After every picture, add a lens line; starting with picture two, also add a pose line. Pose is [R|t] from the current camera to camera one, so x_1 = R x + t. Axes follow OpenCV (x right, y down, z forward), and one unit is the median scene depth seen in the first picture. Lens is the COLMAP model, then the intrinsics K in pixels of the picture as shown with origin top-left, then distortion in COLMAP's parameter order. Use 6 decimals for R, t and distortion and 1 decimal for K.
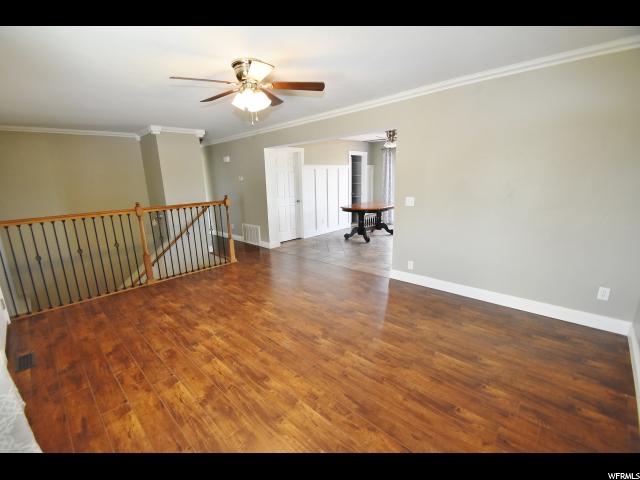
lens RADIAL K [[282.6, 0, 306.0], [0, 282.6, 241.5], [0, 0, 1]] dist [0.023199, -0.019460]
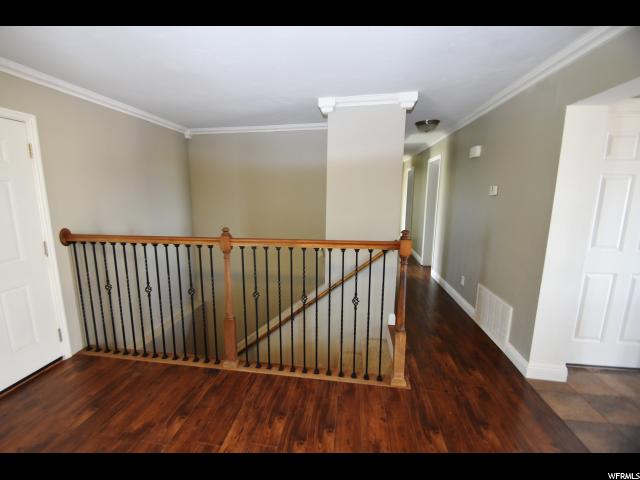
lens RADIAL K [[282.6, 0, 306.0], [0, 282.6, 241.5], [0, 0, 1]] dist [0.023199, -0.019460]
pose [[0.585851, 0.176789, -0.790901, -0.035959], [-0.198573, 0.977481, 0.071404, -0.136183], [0.785714, 0.115220, 0.607764, 0.587198]]
